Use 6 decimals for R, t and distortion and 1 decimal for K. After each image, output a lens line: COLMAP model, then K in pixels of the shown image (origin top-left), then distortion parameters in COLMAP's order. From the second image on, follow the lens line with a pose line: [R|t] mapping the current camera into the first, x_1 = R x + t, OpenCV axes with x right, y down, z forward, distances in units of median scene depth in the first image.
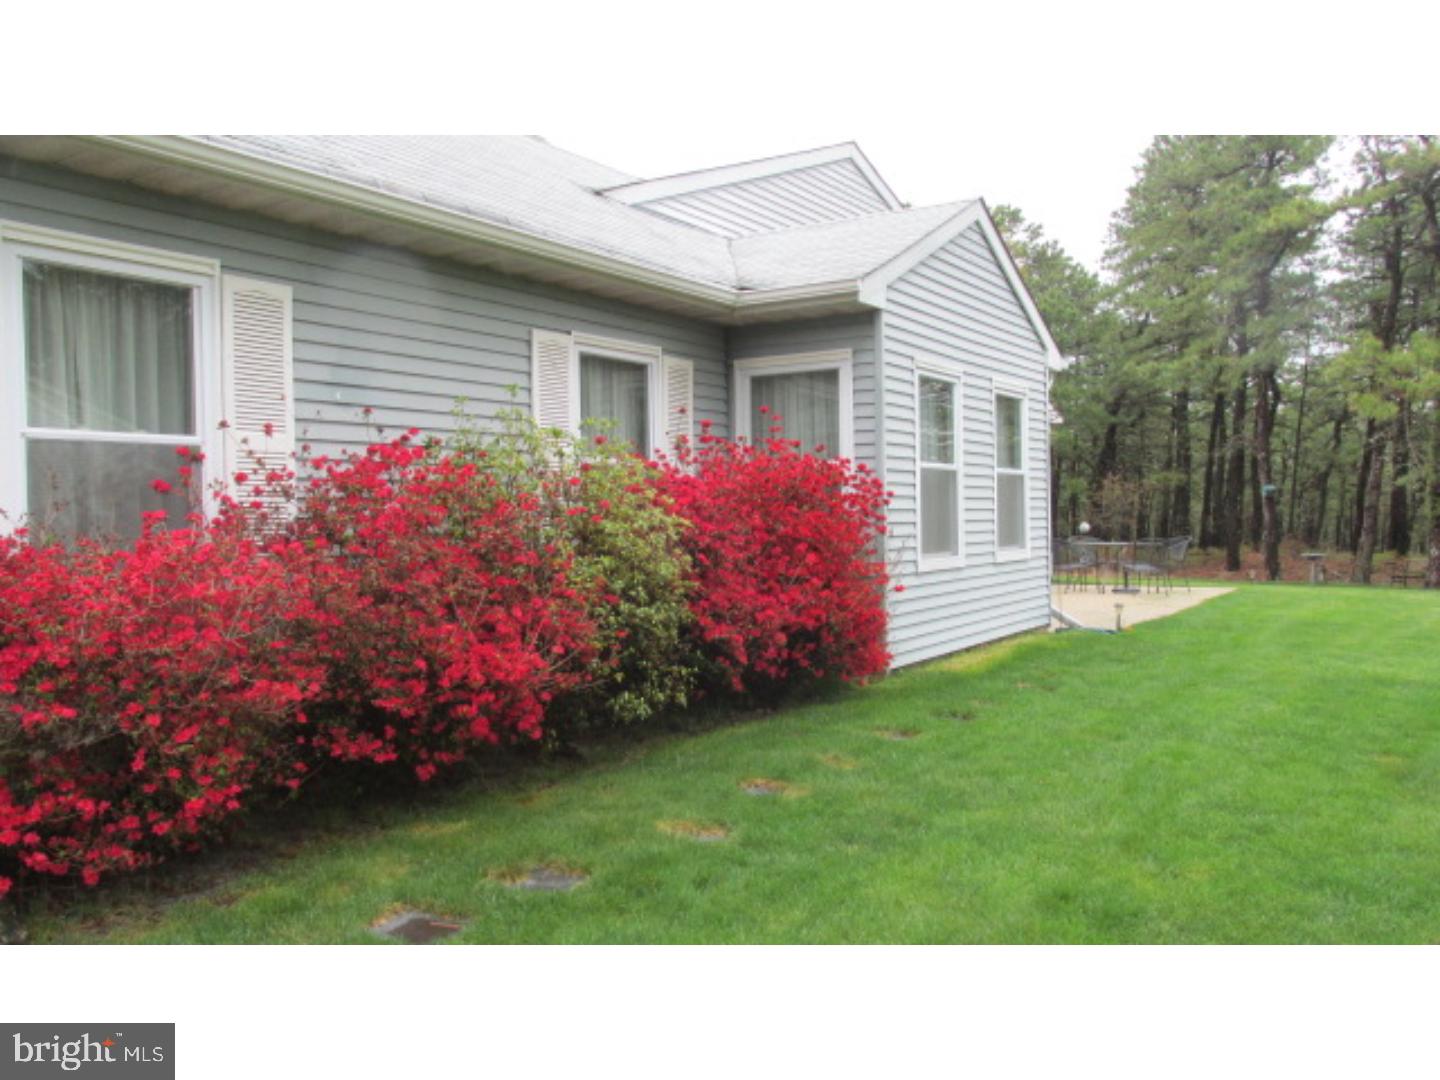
lens RADIAL K [[1182.3, 0, 720.0], [0, 1182.3, 540.0], [0, 0, 1]] dist [-0.030450, -0.000499]
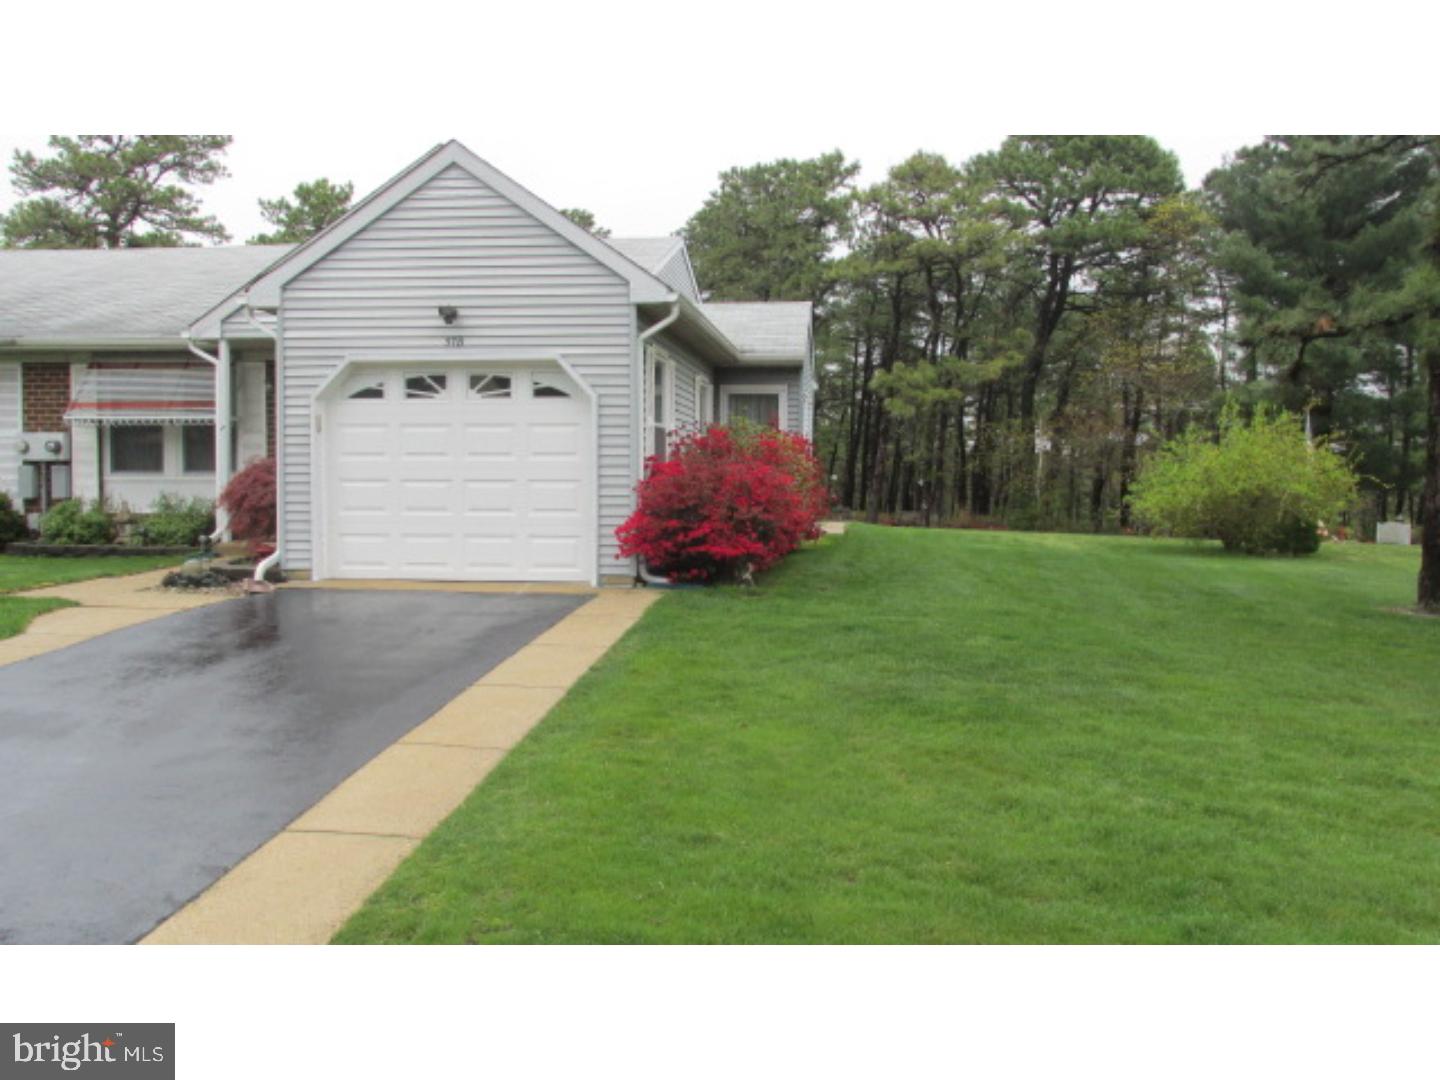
lens RADIAL K [[1182.3, 0, 720.0], [0, 1182.3, 540.0], [0, 0, 1]] dist [-0.030450, -0.000499]
pose [[0.901729, 0.004813, 0.432275, -0.153144], [-0.018755, 0.999432, 0.027994, 0.008832], [-0.431894, -0.033351, 0.901307, -0.139497]]
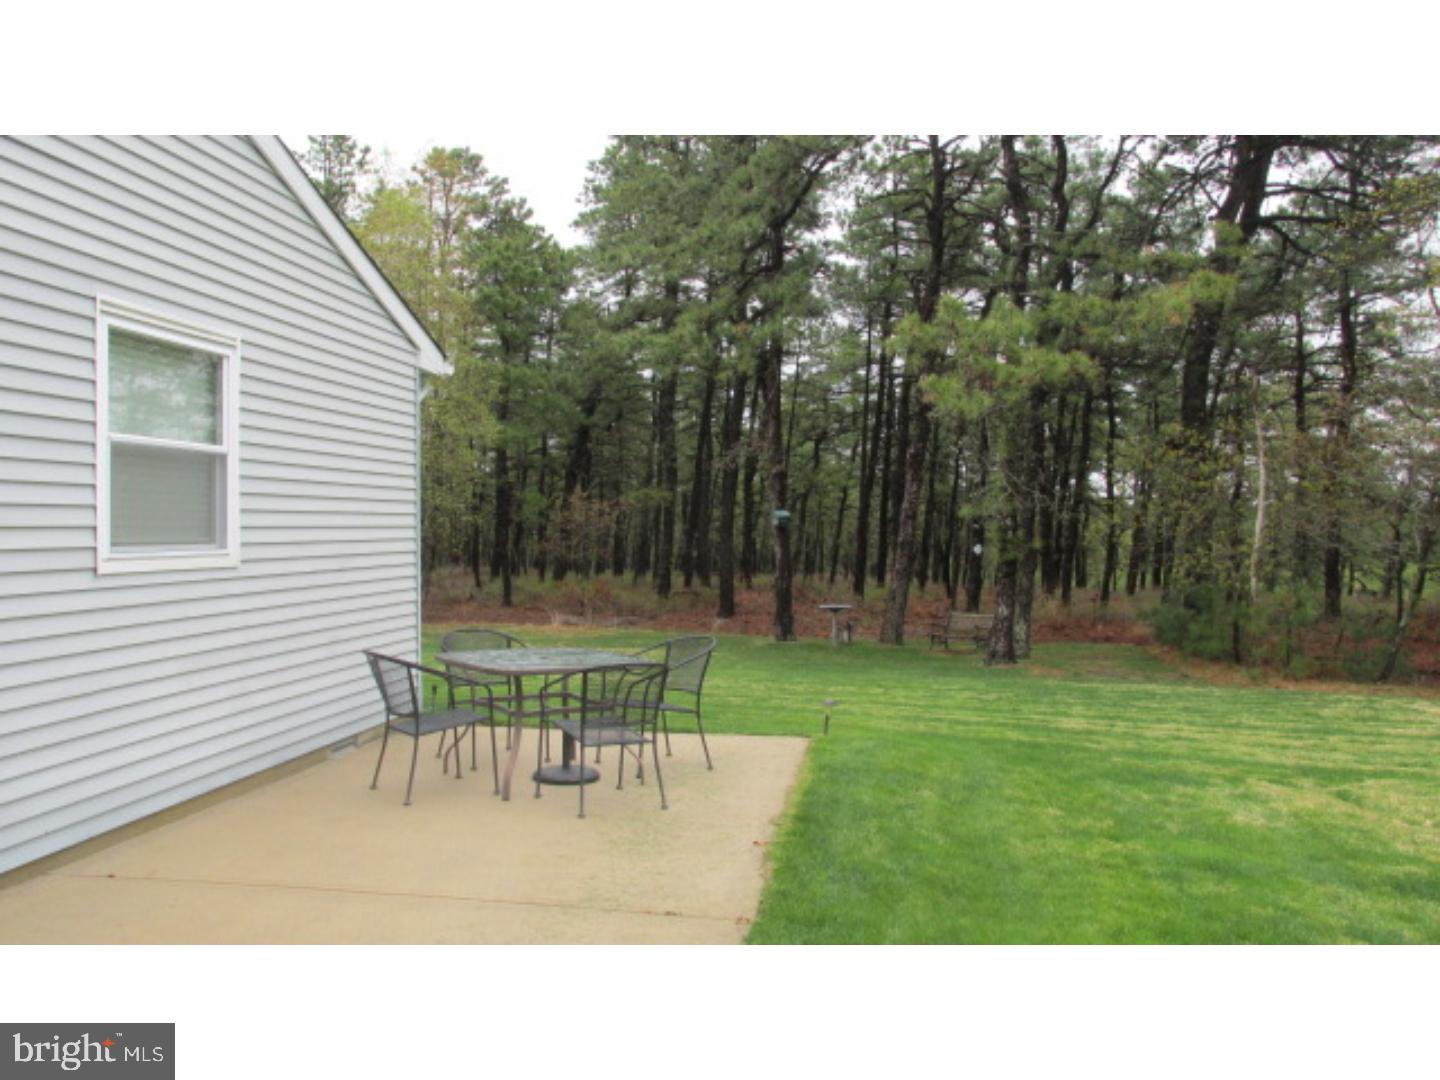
lens RADIAL K [[1182.3, 0, 720.0], [0, 1182.3, 540.0], [0, 0, 1]] dist [-0.030450, -0.000499]
pose [[0.909803, 0.015378, 0.414756, 0.082433], [-0.011687, 0.999866, -0.011435, -0.012509], [-0.414877, 0.005556, 0.909861, 0.224368]]
